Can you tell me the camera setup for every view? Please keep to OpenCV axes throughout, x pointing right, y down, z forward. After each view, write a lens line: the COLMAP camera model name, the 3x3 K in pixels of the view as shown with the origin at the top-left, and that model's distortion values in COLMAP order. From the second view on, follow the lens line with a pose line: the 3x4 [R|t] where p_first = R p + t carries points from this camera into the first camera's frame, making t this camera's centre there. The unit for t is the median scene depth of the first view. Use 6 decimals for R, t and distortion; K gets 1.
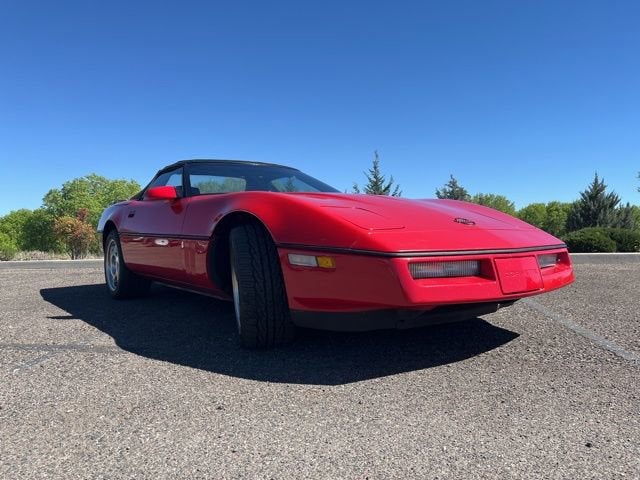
lens RADIAL K [[482.0, 0, 317.9], [0, 482.0, 237.3], [0, 0, 1]] dist [0.065632, -0.089636]
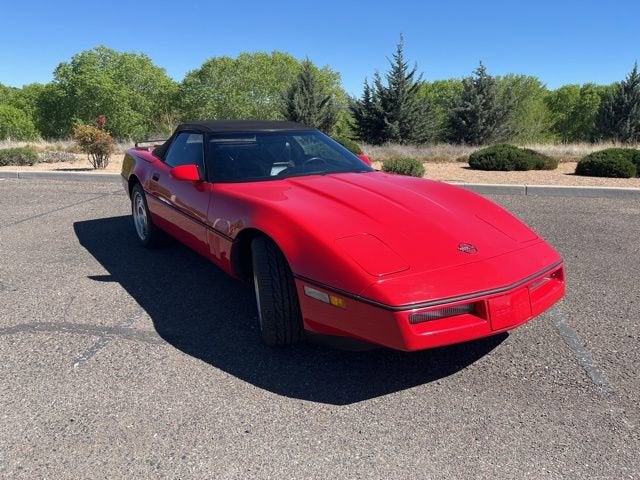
lens RADIAL K [[482.0, 0, 315.8], [0, 482.0, 240.0], [0, 0, 1]] dist [0.065632, -0.089636]
pose [[0.998999, 0.030673, -0.032555, -0.000945], [-0.021529, 0.967717, 0.251118, -0.286394], [0.039207, -0.250166, 0.967409, -0.051200]]
